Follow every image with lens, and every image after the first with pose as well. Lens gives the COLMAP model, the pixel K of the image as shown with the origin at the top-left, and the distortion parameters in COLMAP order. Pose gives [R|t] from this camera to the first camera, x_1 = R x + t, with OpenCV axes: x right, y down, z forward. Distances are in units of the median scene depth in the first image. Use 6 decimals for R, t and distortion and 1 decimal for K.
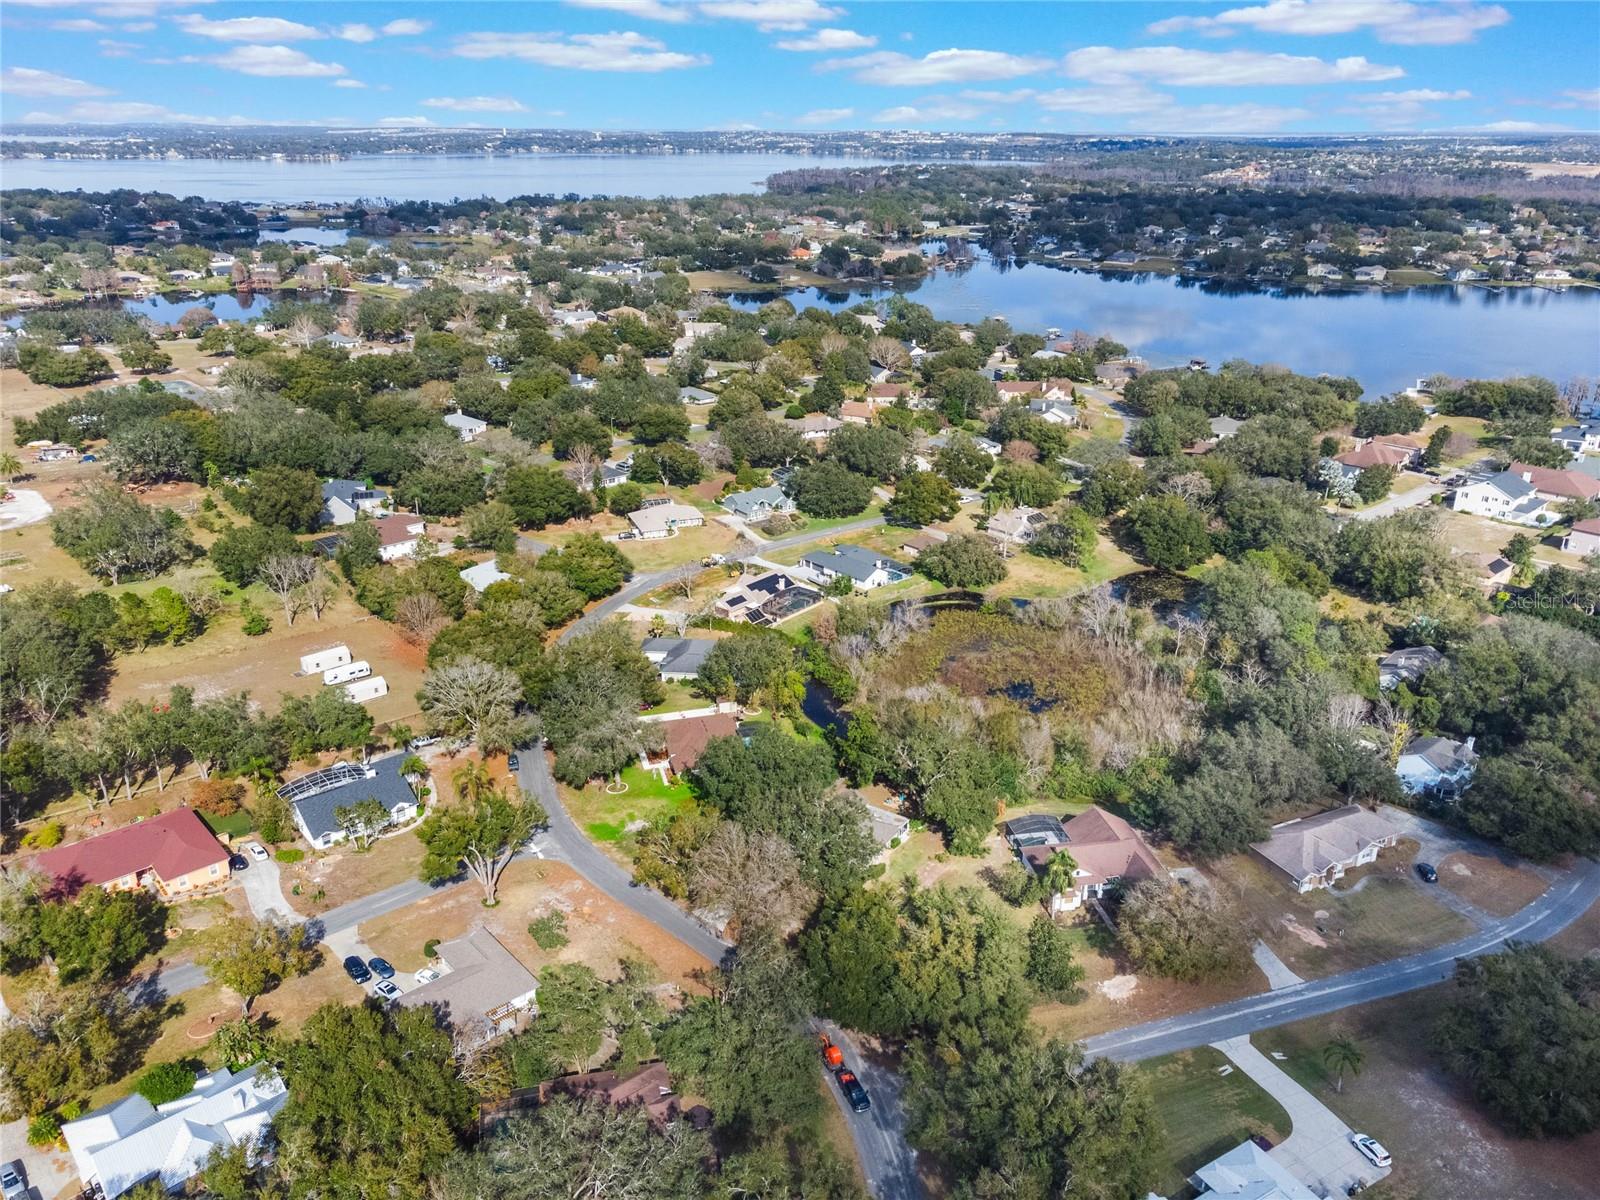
lens RADIAL K [[1175.1, 0, 800.1], [0, 1175.1, 610.4], [0, 0, 1]] dist [0.015505, -0.001219]
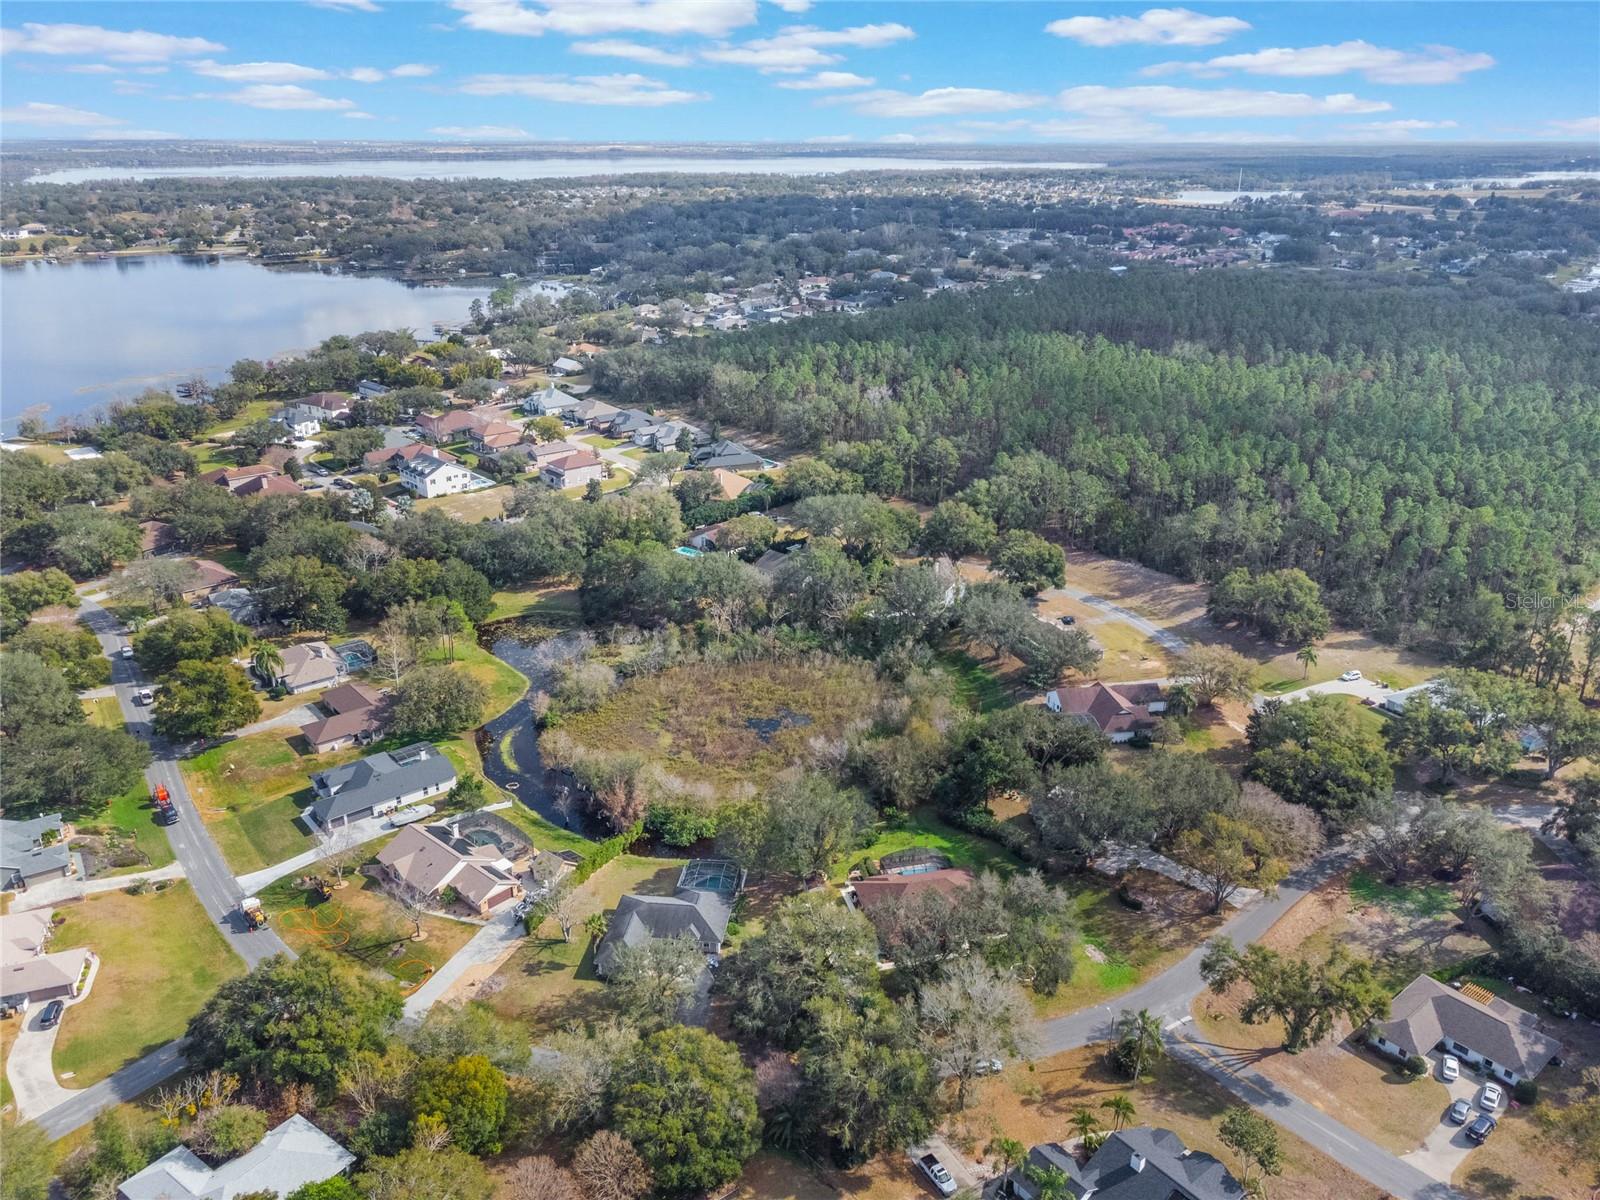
lens RADIAL K [[1175.1, 0, 800.1], [0, 1175.1, 610.4], [0, 0, 1]] dist [0.015505, -0.001219]
pose [[0.033468, -0.374416, 0.926657, -0.480689], [0.377119, 0.863369, 0.335224, -0.232315], [-0.925560, 0.338241, 0.170095, 0.537992]]
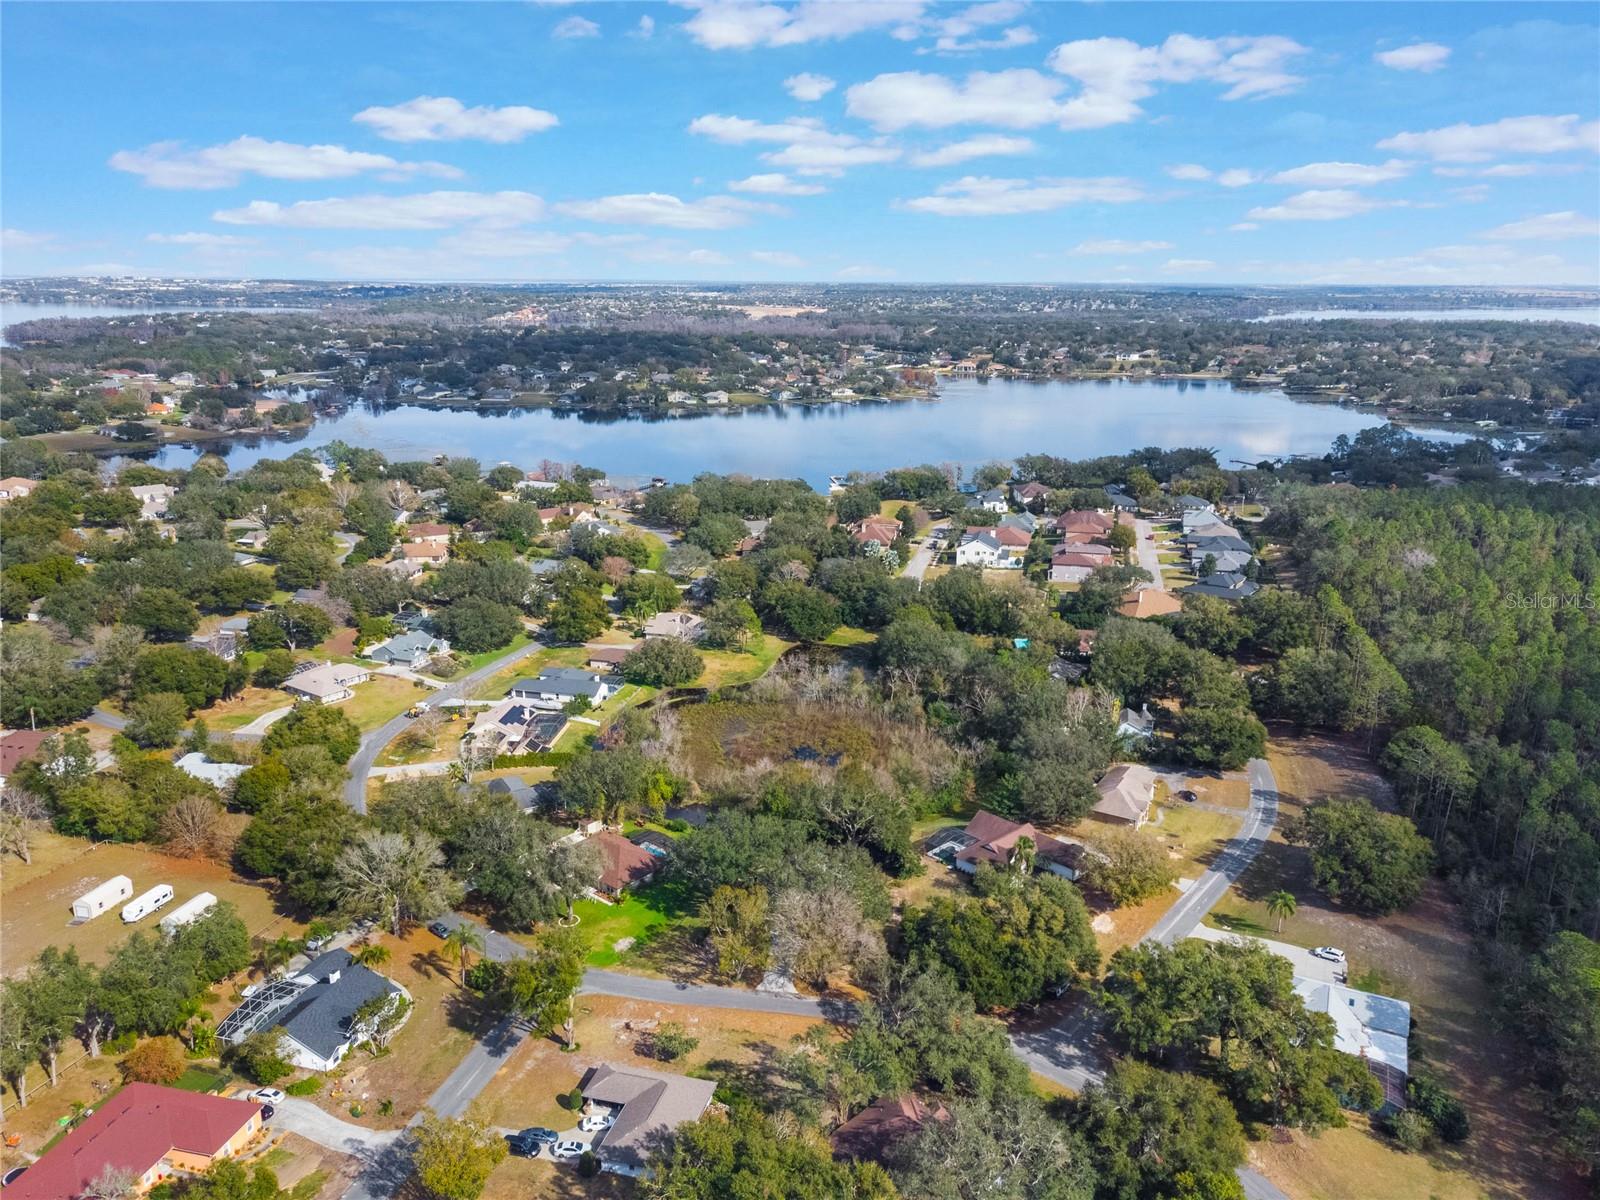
lens RADIAL K [[1175.9, 0, 800.0], [0, 1175.9, 600.0], [0, 0, 1]] dist [0.003865, 0.006580]
pose [[0.832746, -0.144530, 0.534457, -0.279762], [0.207322, 0.976494, -0.058964, -0.007853], [-0.513372, 0.159907, 0.843136, 0.012458]]
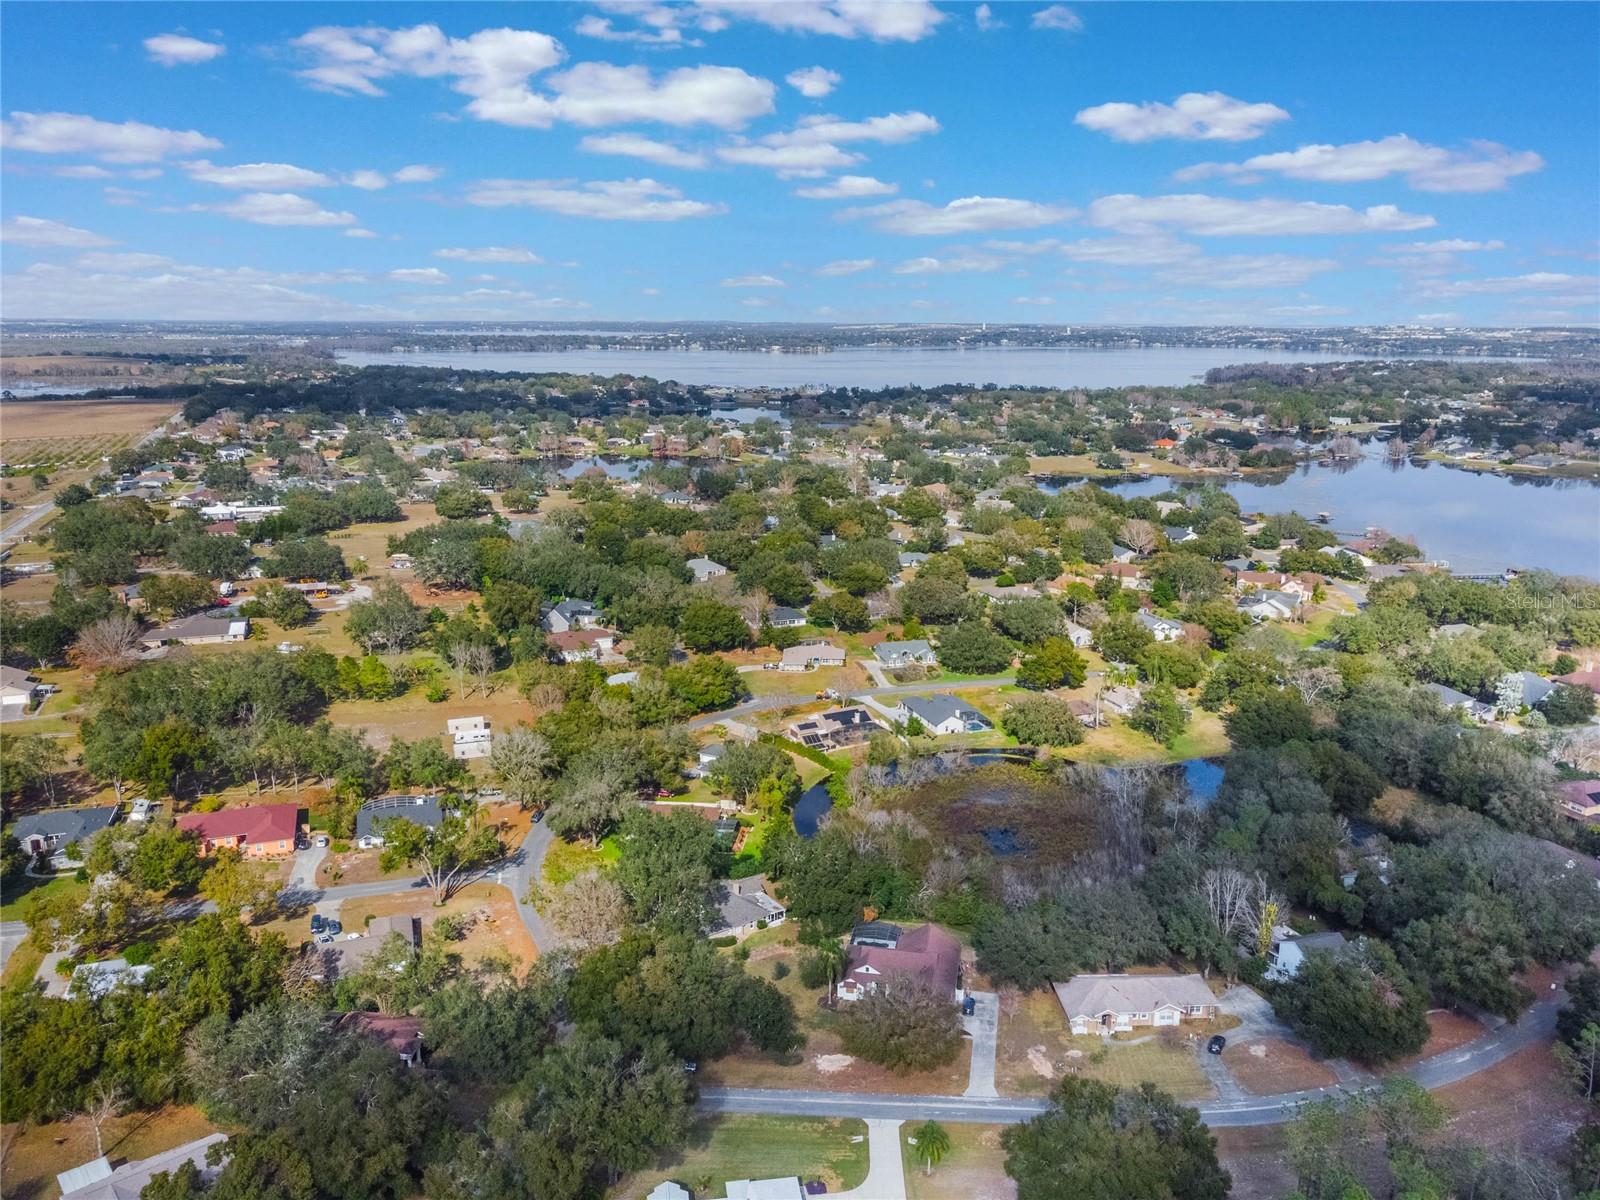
lens RADIAL K [[1175.1, 0, 800.1], [0, 1175.1, 610.4], [0, 0, 1]] dist [0.015505, -0.001219]
pose [[0.928450, 0.088899, -0.360663, 0.265460], [-0.141681, 0.982290, -0.122605, 0.017466], [0.343377, 0.164932, 0.924603, -0.052961]]
